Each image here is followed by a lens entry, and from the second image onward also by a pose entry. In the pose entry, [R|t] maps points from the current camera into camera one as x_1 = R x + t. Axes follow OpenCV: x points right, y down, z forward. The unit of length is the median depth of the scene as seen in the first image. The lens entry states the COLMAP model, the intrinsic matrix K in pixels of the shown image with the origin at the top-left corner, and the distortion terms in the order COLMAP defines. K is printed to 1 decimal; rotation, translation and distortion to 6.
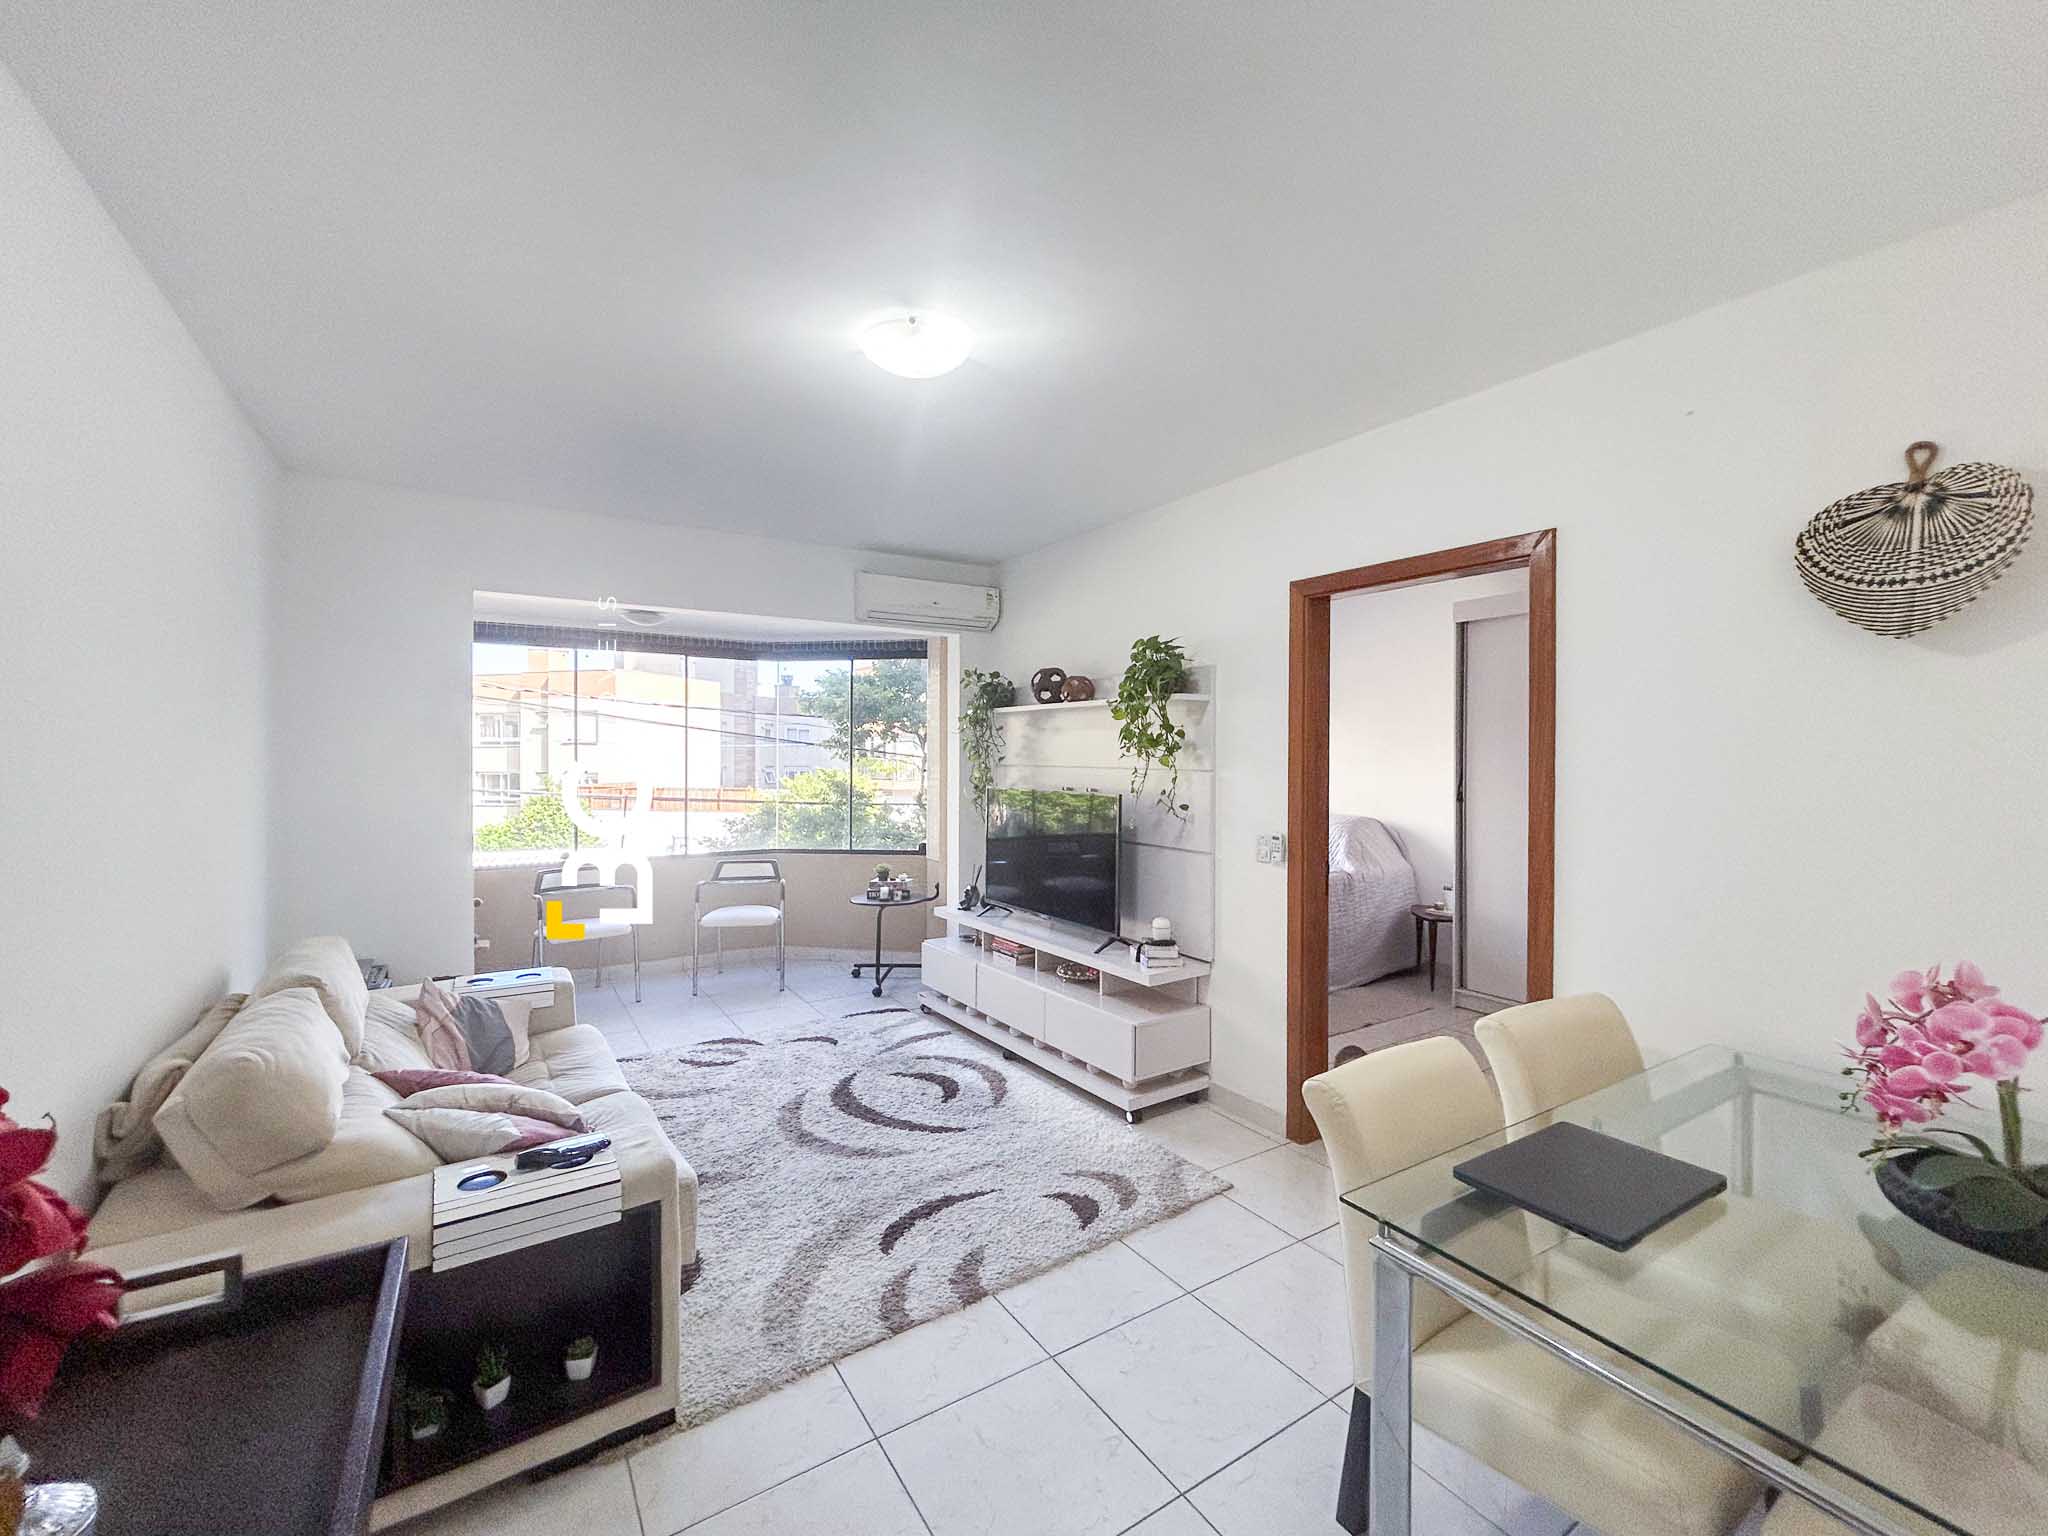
lens RADIAL K [[841.6, 0, 1017.3], [0, 841.6, 763.9], [0, 0, 1]] dist [0.006925, -0.001997]
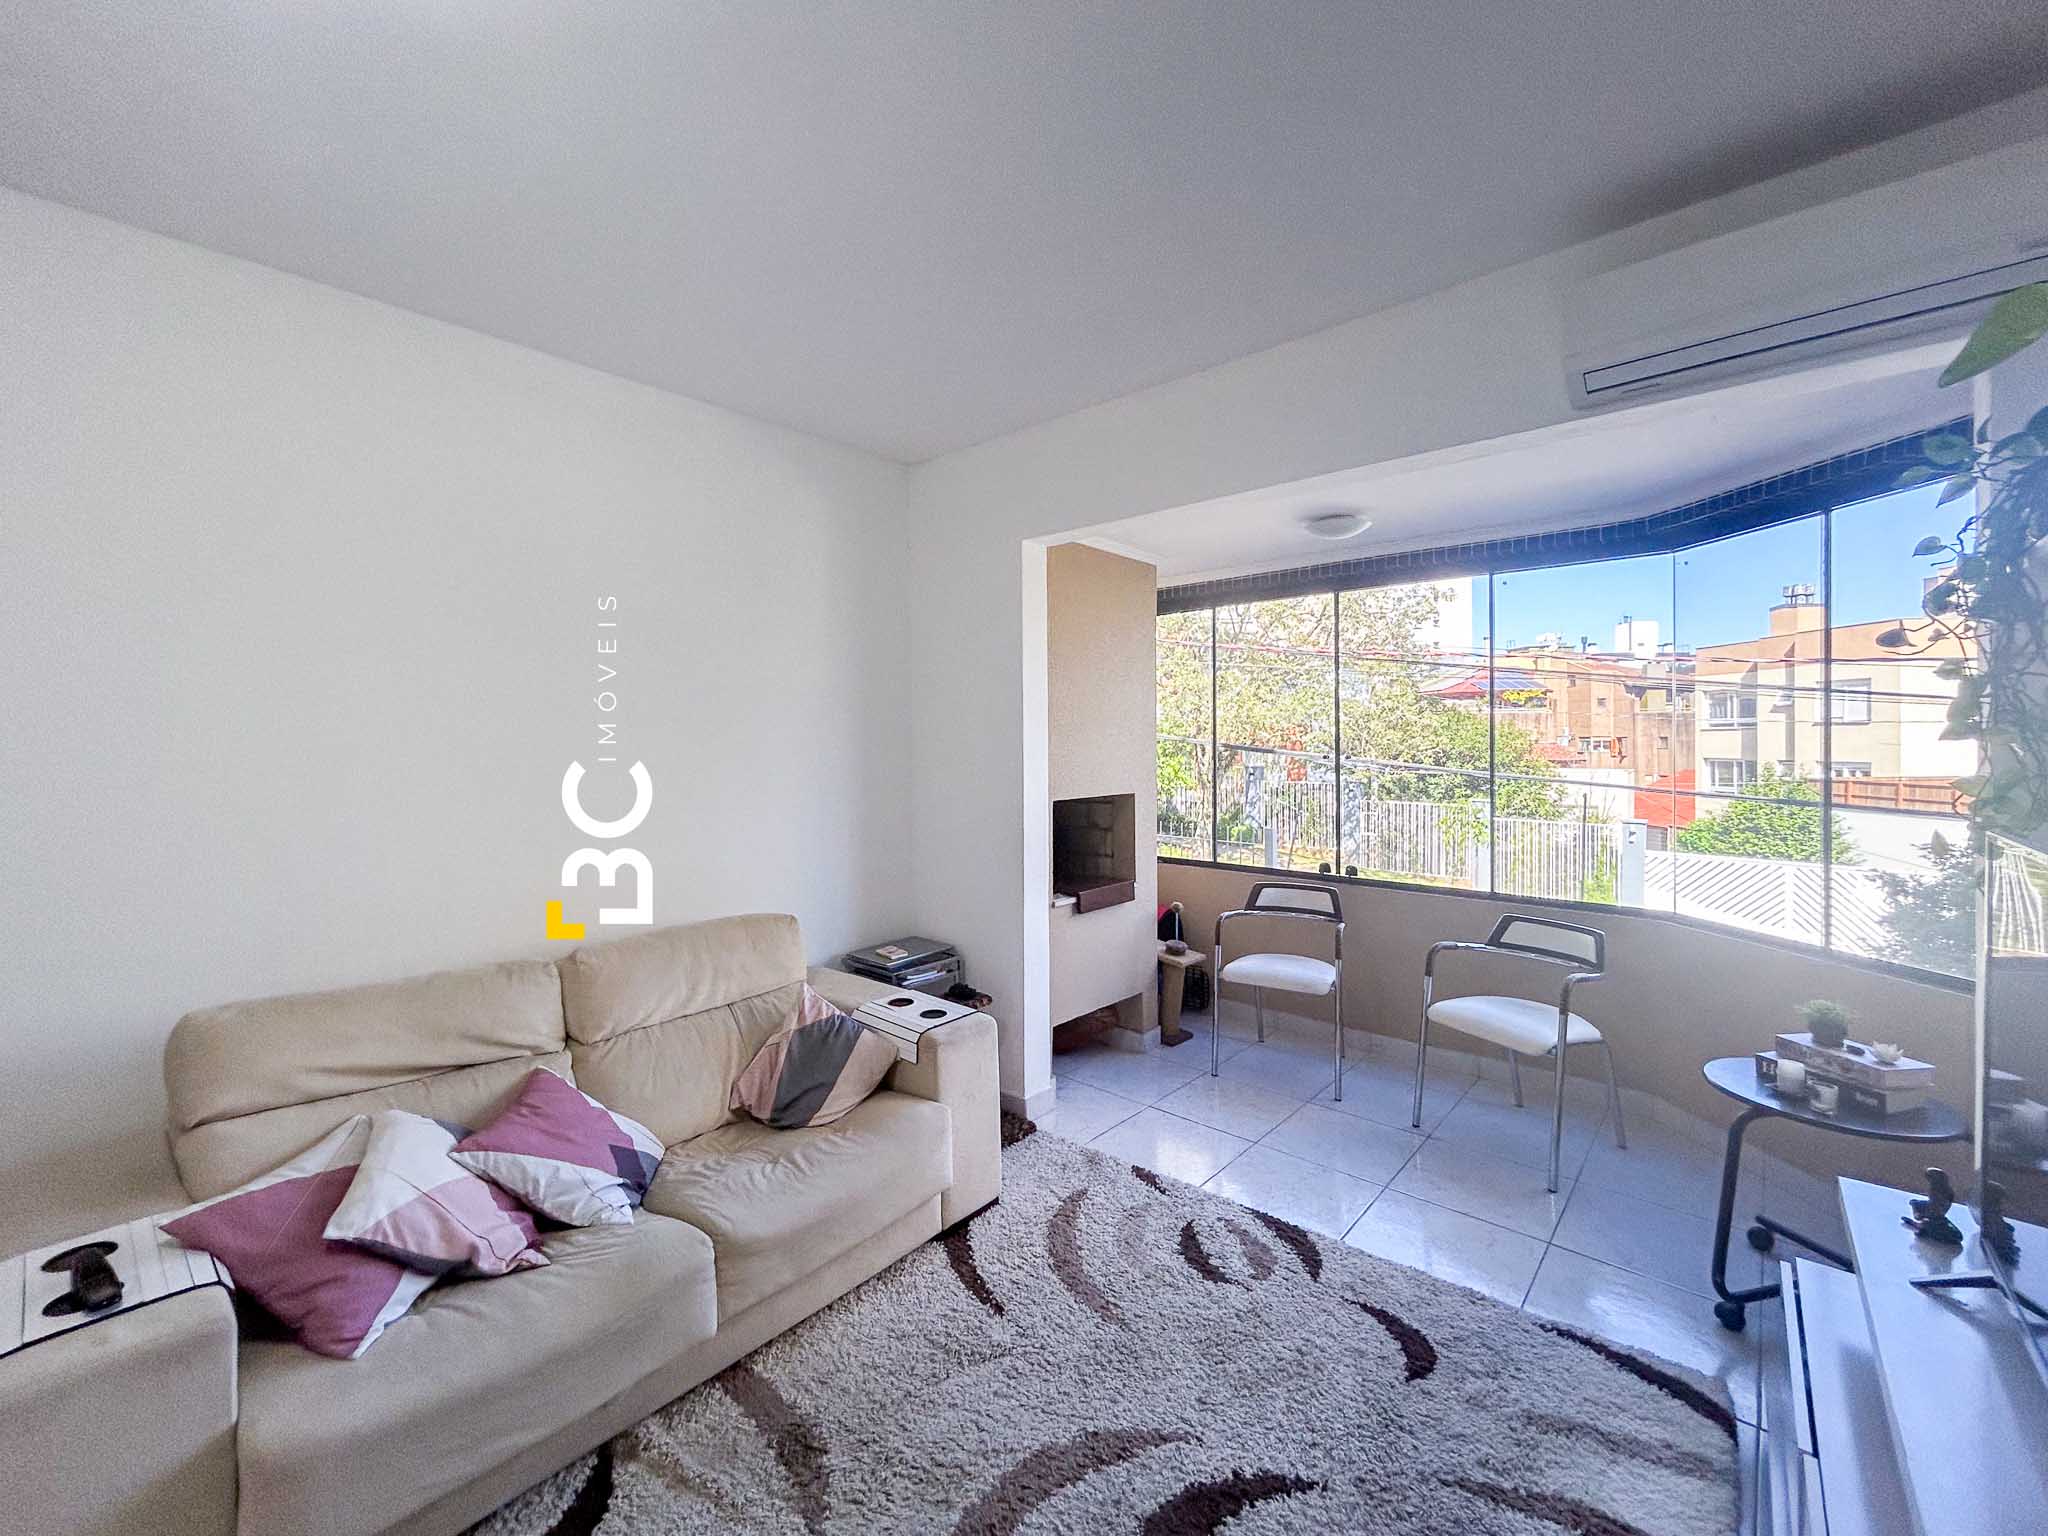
lens RADIAL K [[841.6, 0, 995.2], [0, 841.6, 755.4], [0, 0, 1]] dist [0.006925, -0.001997]
pose [[0.271470, 0.015129, -0.962328, 0.152002], [-0.007822, 0.999878, 0.013513, -0.003759], [0.962415, 0.003859, 0.271555, 0.660167]]
